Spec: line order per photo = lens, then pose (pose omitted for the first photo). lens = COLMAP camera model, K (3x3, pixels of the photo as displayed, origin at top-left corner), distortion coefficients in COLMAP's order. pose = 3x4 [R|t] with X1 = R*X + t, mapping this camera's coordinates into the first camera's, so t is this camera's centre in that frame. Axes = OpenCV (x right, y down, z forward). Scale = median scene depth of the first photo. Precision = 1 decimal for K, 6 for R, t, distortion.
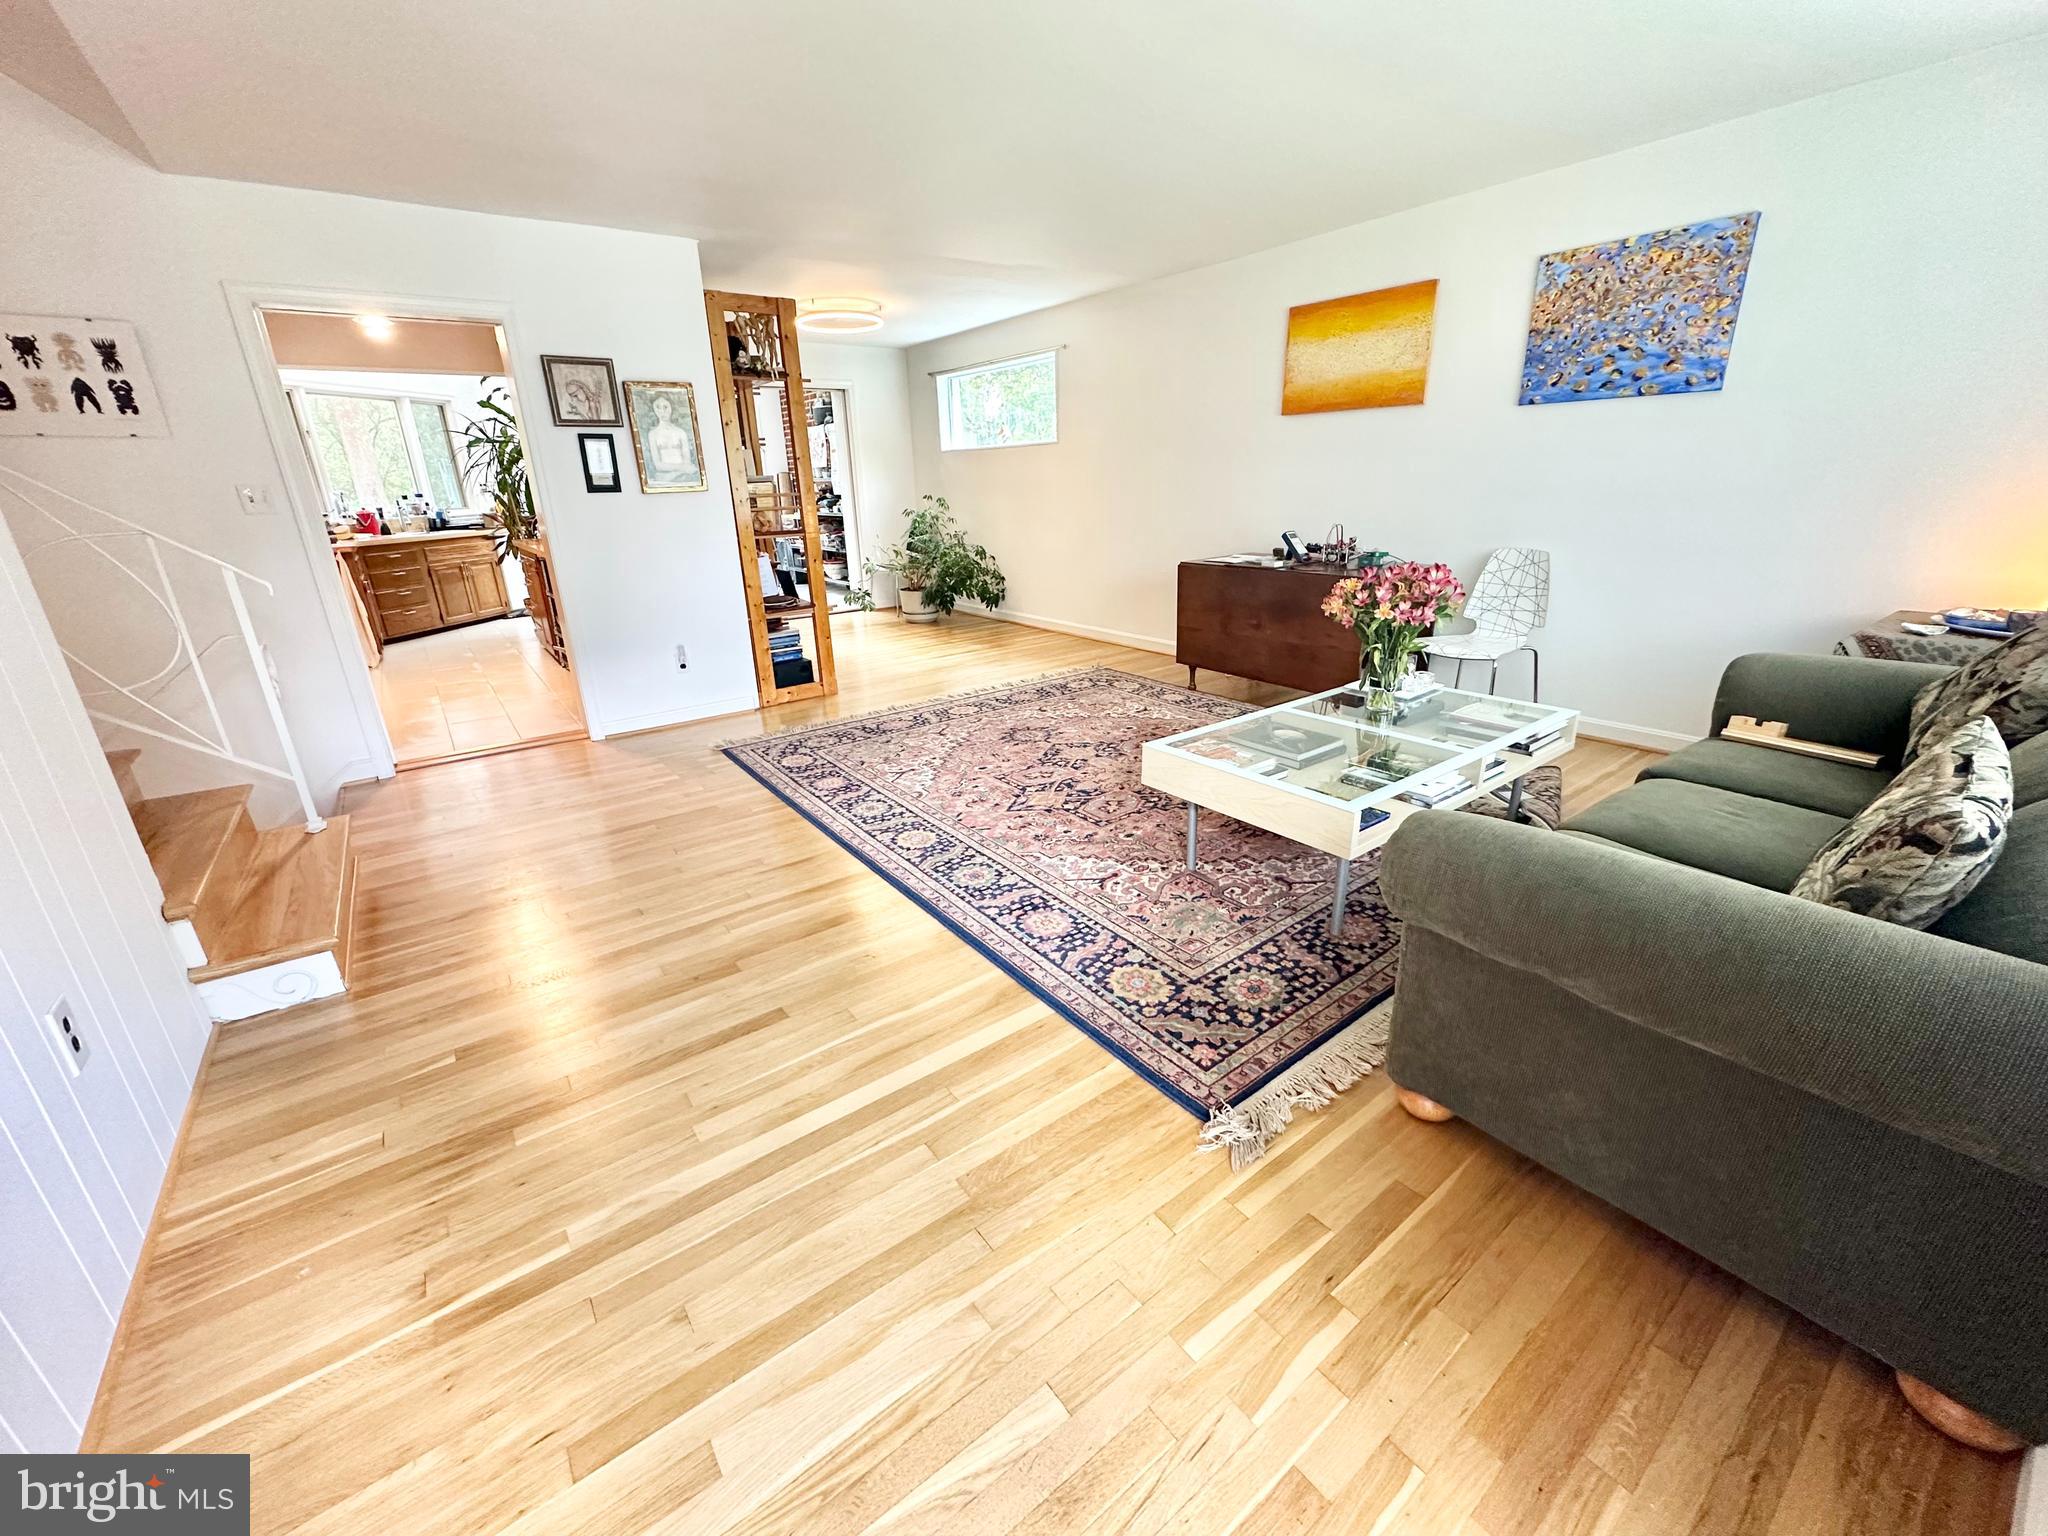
lens RADIAL K [[815.5, 0, 1020.8], [0, 815.5, 764.9], [0, 0, 1]] dist [-0.000643, -0.000370]
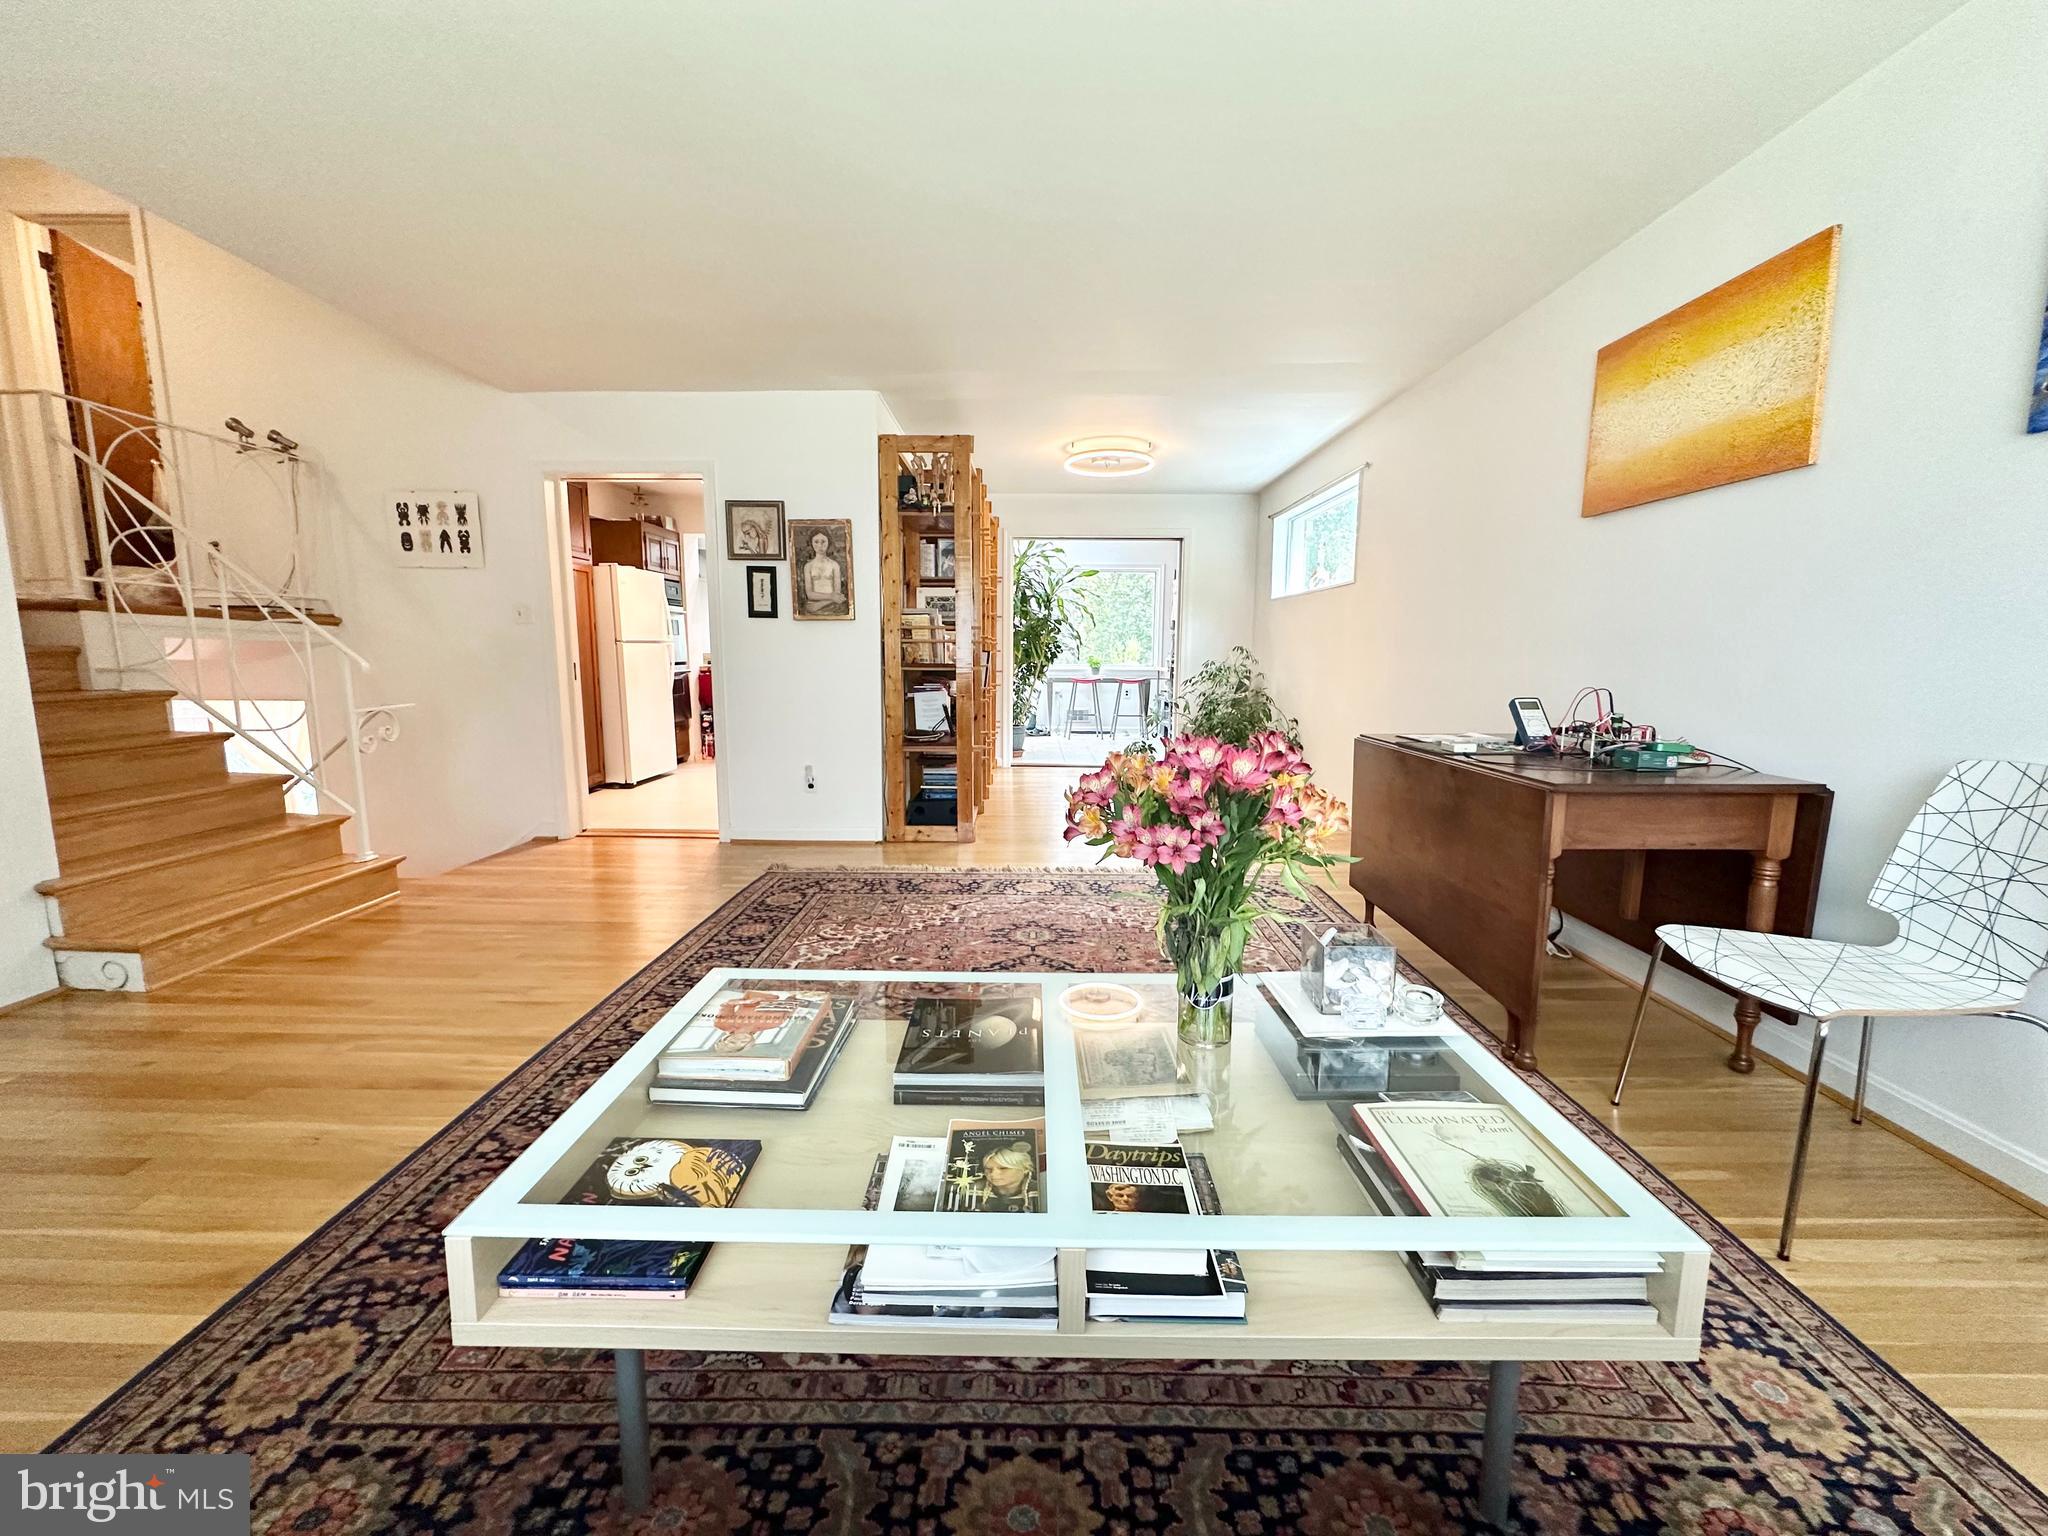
lens RADIAL K [[815.5, 0, 1024.2], [0, 815.5, 764.2], [0, 0, 1]] dist [-0.000643, -0.000370]
pose [[0.793997, 0.116021, -0.596748, 0.426189], [-0.229353, 0.966249, -0.117305, -0.097375], [0.562997, 0.230006, 0.793808, 0.374535]]
